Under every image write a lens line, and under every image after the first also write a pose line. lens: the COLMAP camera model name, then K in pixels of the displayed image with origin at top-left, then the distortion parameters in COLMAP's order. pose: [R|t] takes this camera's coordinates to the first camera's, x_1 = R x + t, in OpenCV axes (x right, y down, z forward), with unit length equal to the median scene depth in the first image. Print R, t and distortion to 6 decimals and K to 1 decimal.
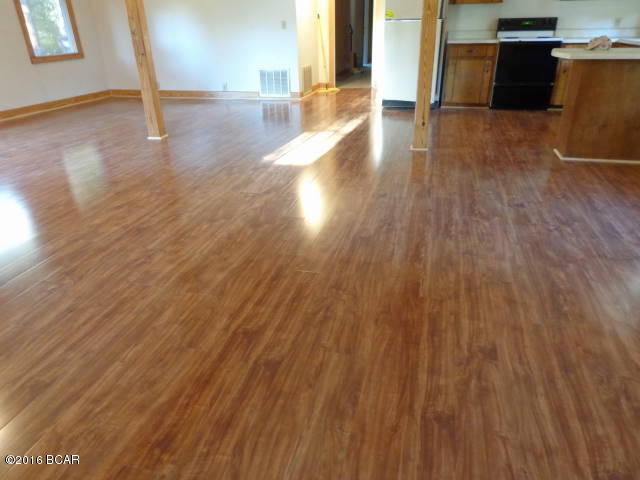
lens RADIAL K [[455.3, 0, 321.8], [0, 455.3, 239.2], [0, 0, 1]] dist [0.006342, 0.011483]
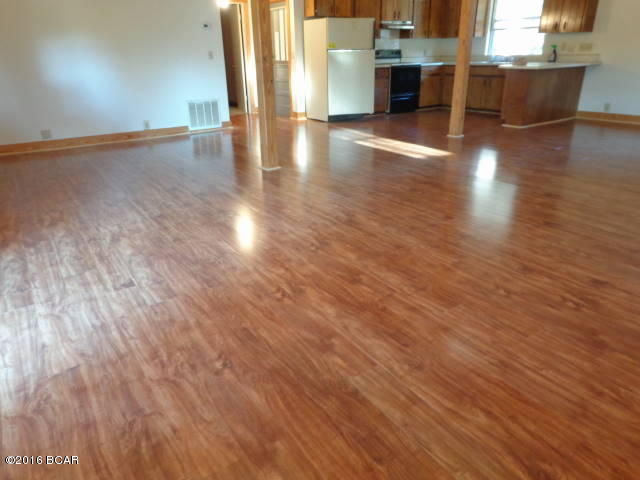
lens RADIAL K [[455.3, 0, 319.5], [0, 455.3, 236.3], [0, 0, 1]] dist [0.006342, 0.011483]
pose [[0.665095, -0.275993, 0.693885, -2.988567], [0.332046, 0.941585, 0.056247, -0.342542], [-0.668875, 0.192992, 0.717886, 0.913240]]
